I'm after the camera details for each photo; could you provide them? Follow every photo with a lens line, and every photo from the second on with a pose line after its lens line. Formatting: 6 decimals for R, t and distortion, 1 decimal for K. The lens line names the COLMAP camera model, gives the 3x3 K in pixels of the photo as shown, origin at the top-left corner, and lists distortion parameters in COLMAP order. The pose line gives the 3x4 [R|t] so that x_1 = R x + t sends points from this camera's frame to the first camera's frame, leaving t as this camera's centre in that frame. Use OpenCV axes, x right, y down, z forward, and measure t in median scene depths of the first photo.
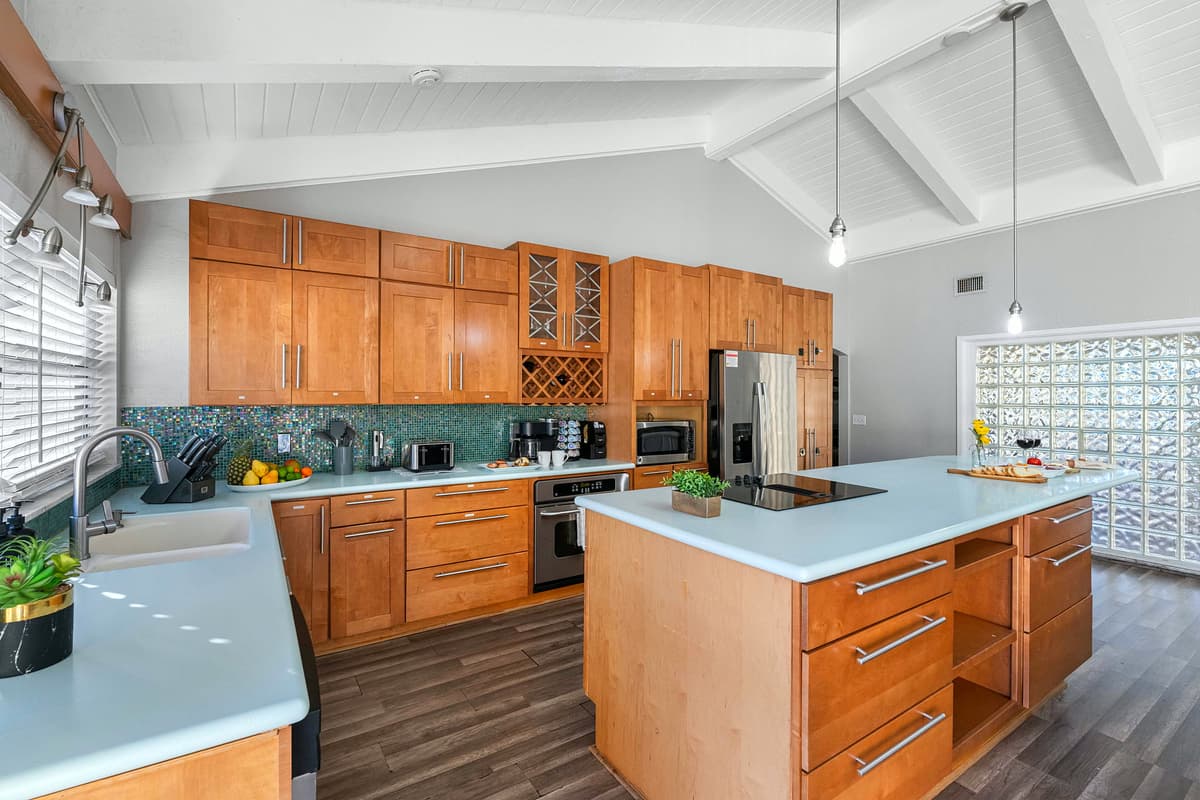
lens RADIAL K [[533.1, 0, 611.6], [0, 533.1, 394.1], [0, 0, 1]] dist [-0.014279, 0.003718]
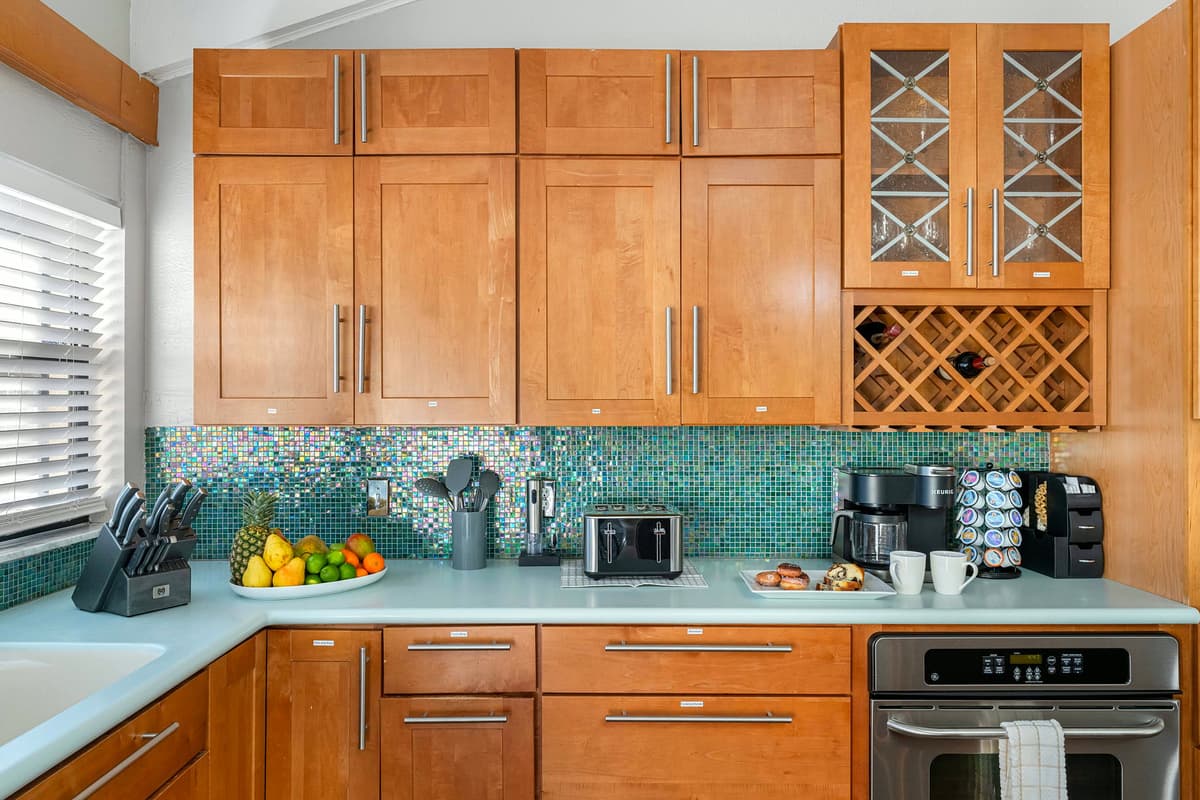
lens RADIAL K [[857.4, 0, 577.2], [0, 857.4, 403.8], [0, 0, 1]] dist [-0.000935, 0.000893]
pose [[0.832543, -0.004320, -0.553943, 0.016750], [0.003355, 0.999991, -0.002757, 0.001855], [0.553950, 0.000437, 0.832550, 0.342670]]
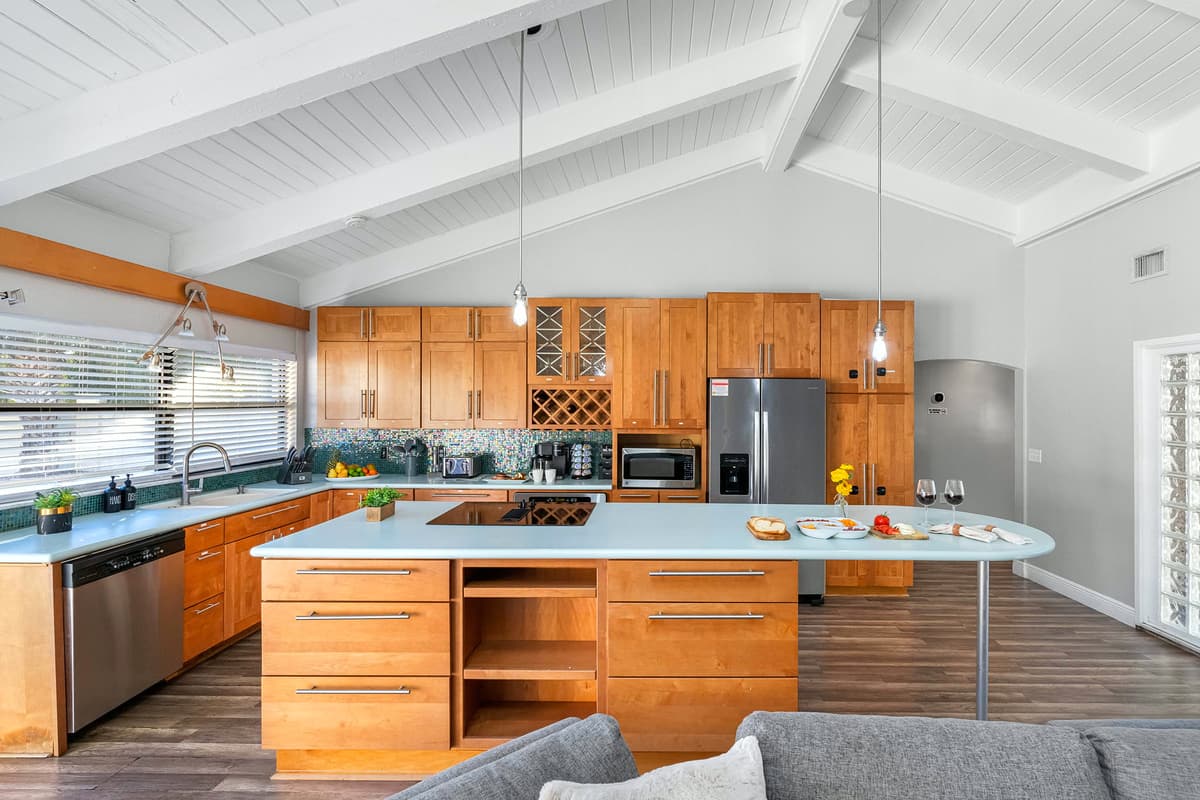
lens RADIAL K [[533.1, 0, 607.1], [0, 533.1, 405.2], [0, 0, 1]] dist [-0.014279, 0.003718]
pose [[0.829102, -0.001382, -0.559096, 0.660381], [0.000156, 0.999997, -0.002241, -0.034663], [0.559097, 0.001771, 0.829100, 0.076348]]
